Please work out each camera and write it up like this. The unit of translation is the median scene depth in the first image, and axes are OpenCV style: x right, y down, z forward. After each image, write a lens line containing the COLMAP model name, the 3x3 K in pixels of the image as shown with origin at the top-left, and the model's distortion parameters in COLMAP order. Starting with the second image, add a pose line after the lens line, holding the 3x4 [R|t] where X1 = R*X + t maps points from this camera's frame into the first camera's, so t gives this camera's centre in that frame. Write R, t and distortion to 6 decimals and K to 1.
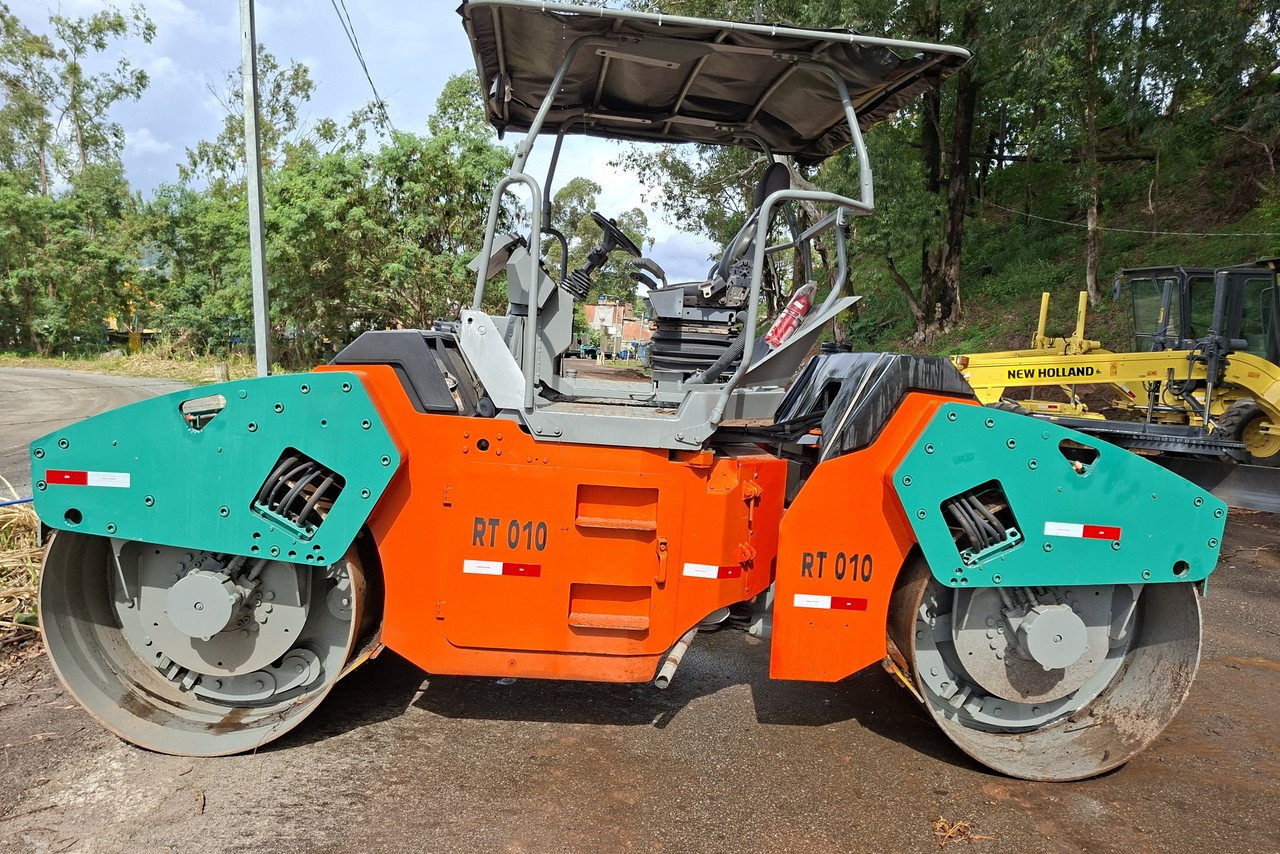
lens RADIAL K [[847.9, 0, 640.0], [0, 847.9, 427.0], [0, 0, 1]] dist [0.069991, -0.069457]
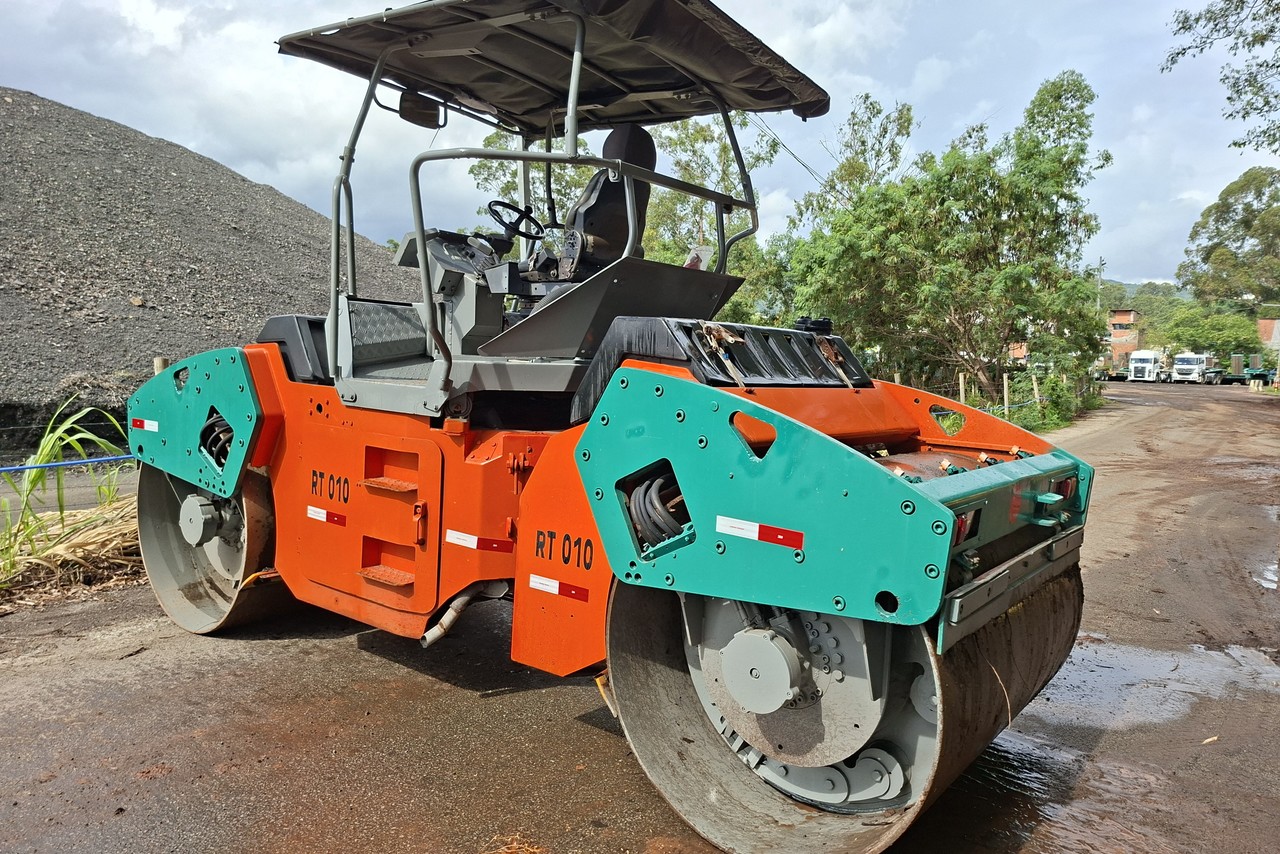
lens RADIAL K [[863.6, 0, 703.0], [0, 863.6, 426.2], [0, 0, 1]] dist [0.120120, -0.162246]
pose [[0.790633, 0.023252, -0.611849, 0.126874], [-0.046577, 0.998667, -0.022235, 0.006145], [0.610516, 0.046077, 0.790662, 0.047396]]
